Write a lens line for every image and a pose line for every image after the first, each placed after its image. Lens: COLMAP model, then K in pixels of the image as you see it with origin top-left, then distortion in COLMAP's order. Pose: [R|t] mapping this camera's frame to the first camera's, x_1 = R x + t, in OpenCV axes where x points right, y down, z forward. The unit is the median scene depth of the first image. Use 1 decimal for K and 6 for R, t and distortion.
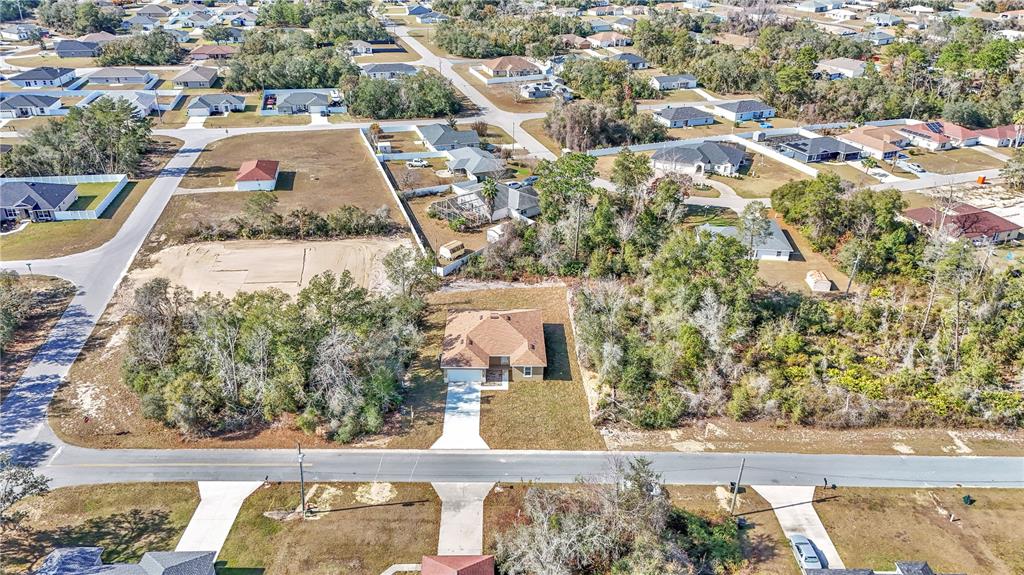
lens RADIAL K [[764.5, 0, 512.0], [0, 764.5, 287.5], [0, 0, 1]] dist [0.009044, -0.001782]
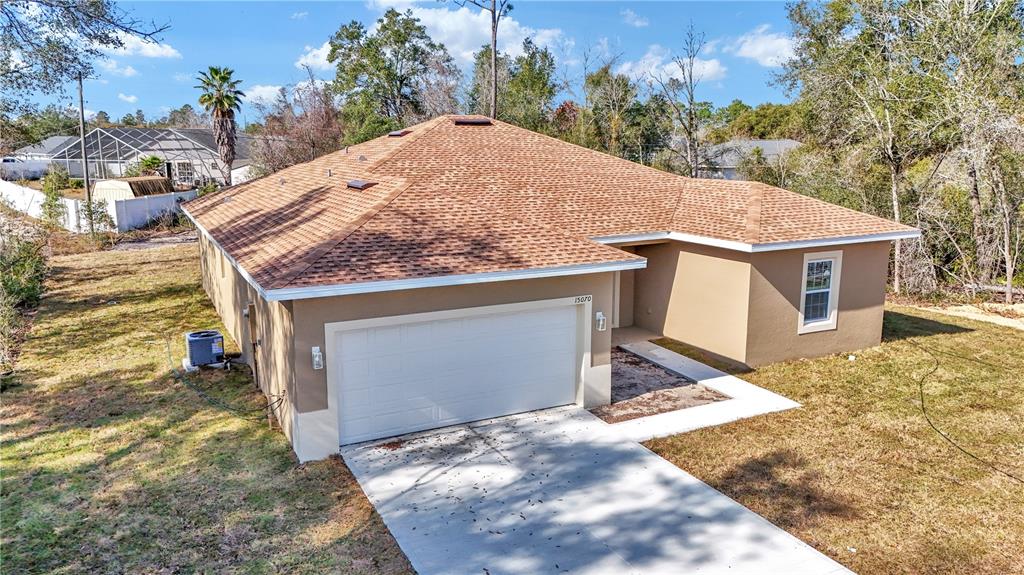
lens RADIAL K [[764.5, 0, 512.0], [0, 764.5, 287.5], [0, 0, 1]] dist [0.009044, -0.001782]
pose [[0.895251, -0.093681, 0.435602, -0.107035], [0.210541, 0.950559, -0.228276, 0.131628], [-0.392681, 0.296077, 0.870713, 0.880225]]
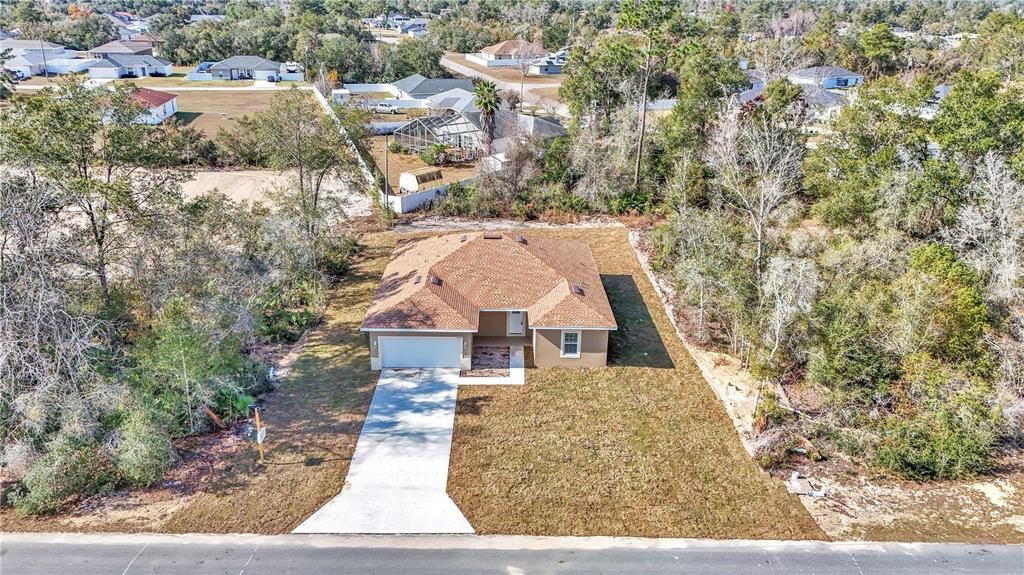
lens RADIAL K [[764.5, 0, 512.0], [0, 764.5, 287.5], [0, 0, 1]] dist [0.009044, -0.001782]
pose [[0.999994, 0.002949, -0.001641, -0.011038], [-0.003100, 0.994856, -0.101252, 0.121193], [0.001334, 0.101257, 0.994859, 0.576851]]
